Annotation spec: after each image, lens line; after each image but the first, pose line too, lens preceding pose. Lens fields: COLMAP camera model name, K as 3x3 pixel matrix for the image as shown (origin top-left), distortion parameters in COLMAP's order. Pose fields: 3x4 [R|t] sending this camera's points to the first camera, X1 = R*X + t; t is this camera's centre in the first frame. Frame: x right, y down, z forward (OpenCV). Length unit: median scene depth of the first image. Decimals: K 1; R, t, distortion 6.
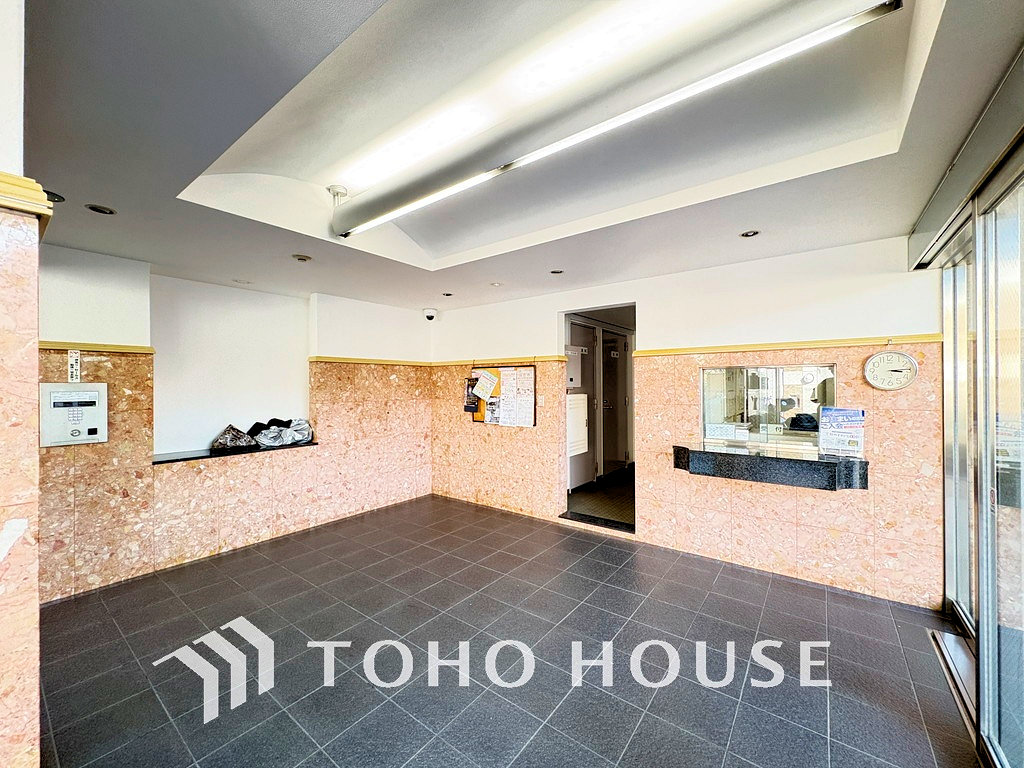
lens RADIAL K [[407.4, 0, 510.1], [0, 407.4, 384.8], [0, 0, 1]] dist [-0.001036, 0.000520]
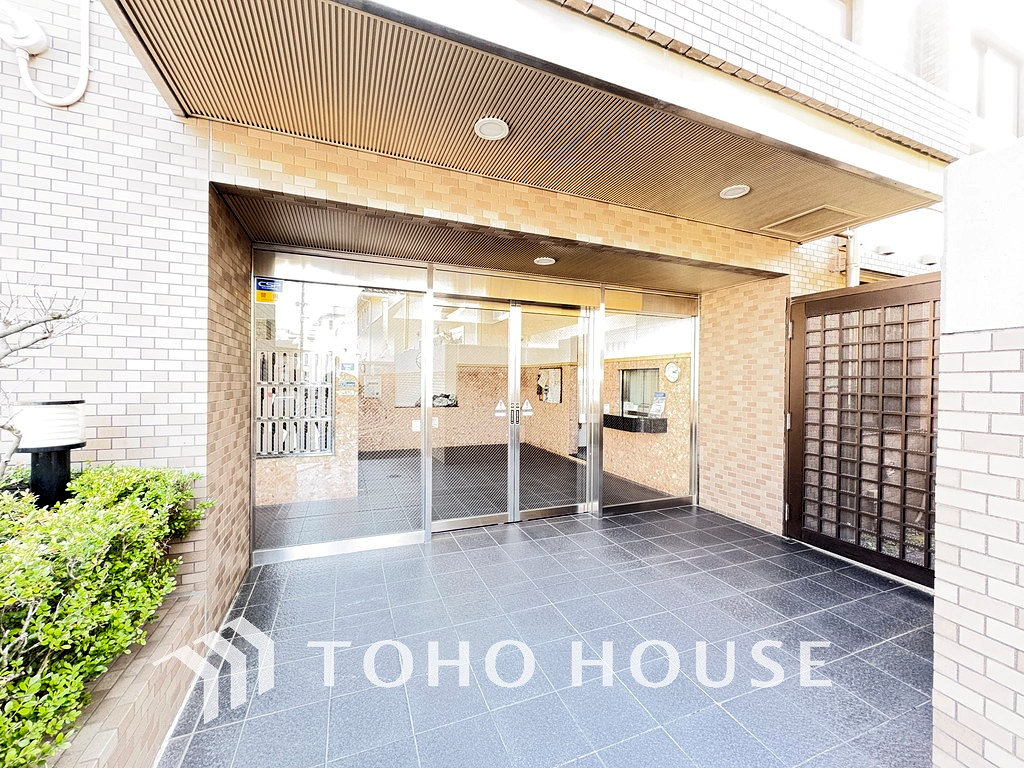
lens RADIAL K [[407.4, 0, 509.5], [0, 407.4, 385.2], [0, 0, 1]] dist [-0.001036, 0.000520]
pose [[0.862879, 0.017169, -0.505119, 1.175790], [-0.012577, 0.999843, 0.012501, 0.012257], [0.505254, -0.004434, 0.862959, -0.958692]]
